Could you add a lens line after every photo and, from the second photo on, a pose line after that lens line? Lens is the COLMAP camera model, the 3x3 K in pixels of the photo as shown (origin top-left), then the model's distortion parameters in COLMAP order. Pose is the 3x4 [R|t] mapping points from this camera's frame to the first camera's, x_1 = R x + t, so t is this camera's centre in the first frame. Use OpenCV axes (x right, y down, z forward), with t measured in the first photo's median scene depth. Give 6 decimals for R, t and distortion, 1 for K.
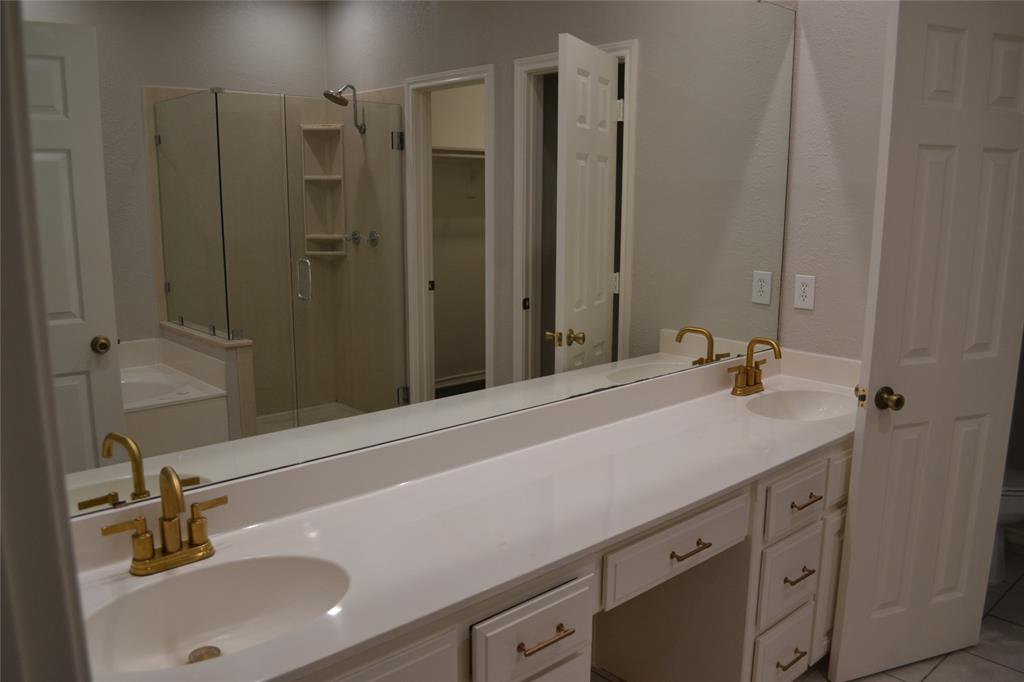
lens RADIAL K [[826.2, 0, 511.5], [0, 826.2, 341.1], [0, 0, 1]] dist [-0.081184, 0.009586]
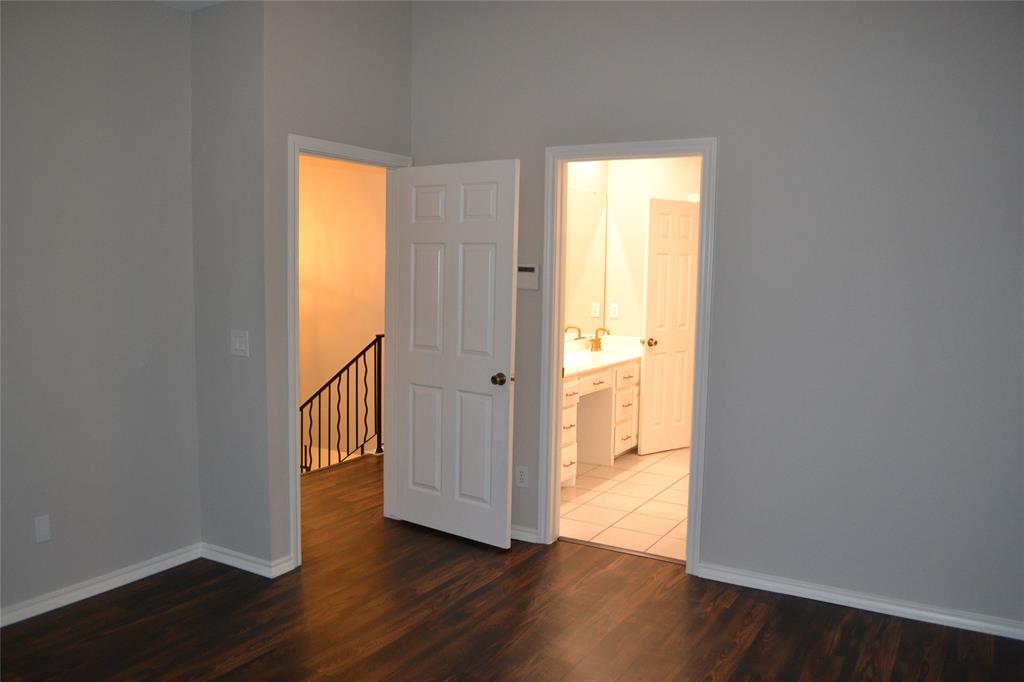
lens RADIAL K [[826.2, 0, 512.7], [0, 826.2, 341.2], [0, 0, 1]] dist [-0.081184, 0.009586]
pose [[0.957261, -0.023034, 0.288305, -0.757540], [0.047784, 0.995720, -0.079105, 0.249804], [-0.285249, 0.089501, 0.954265, -1.464403]]
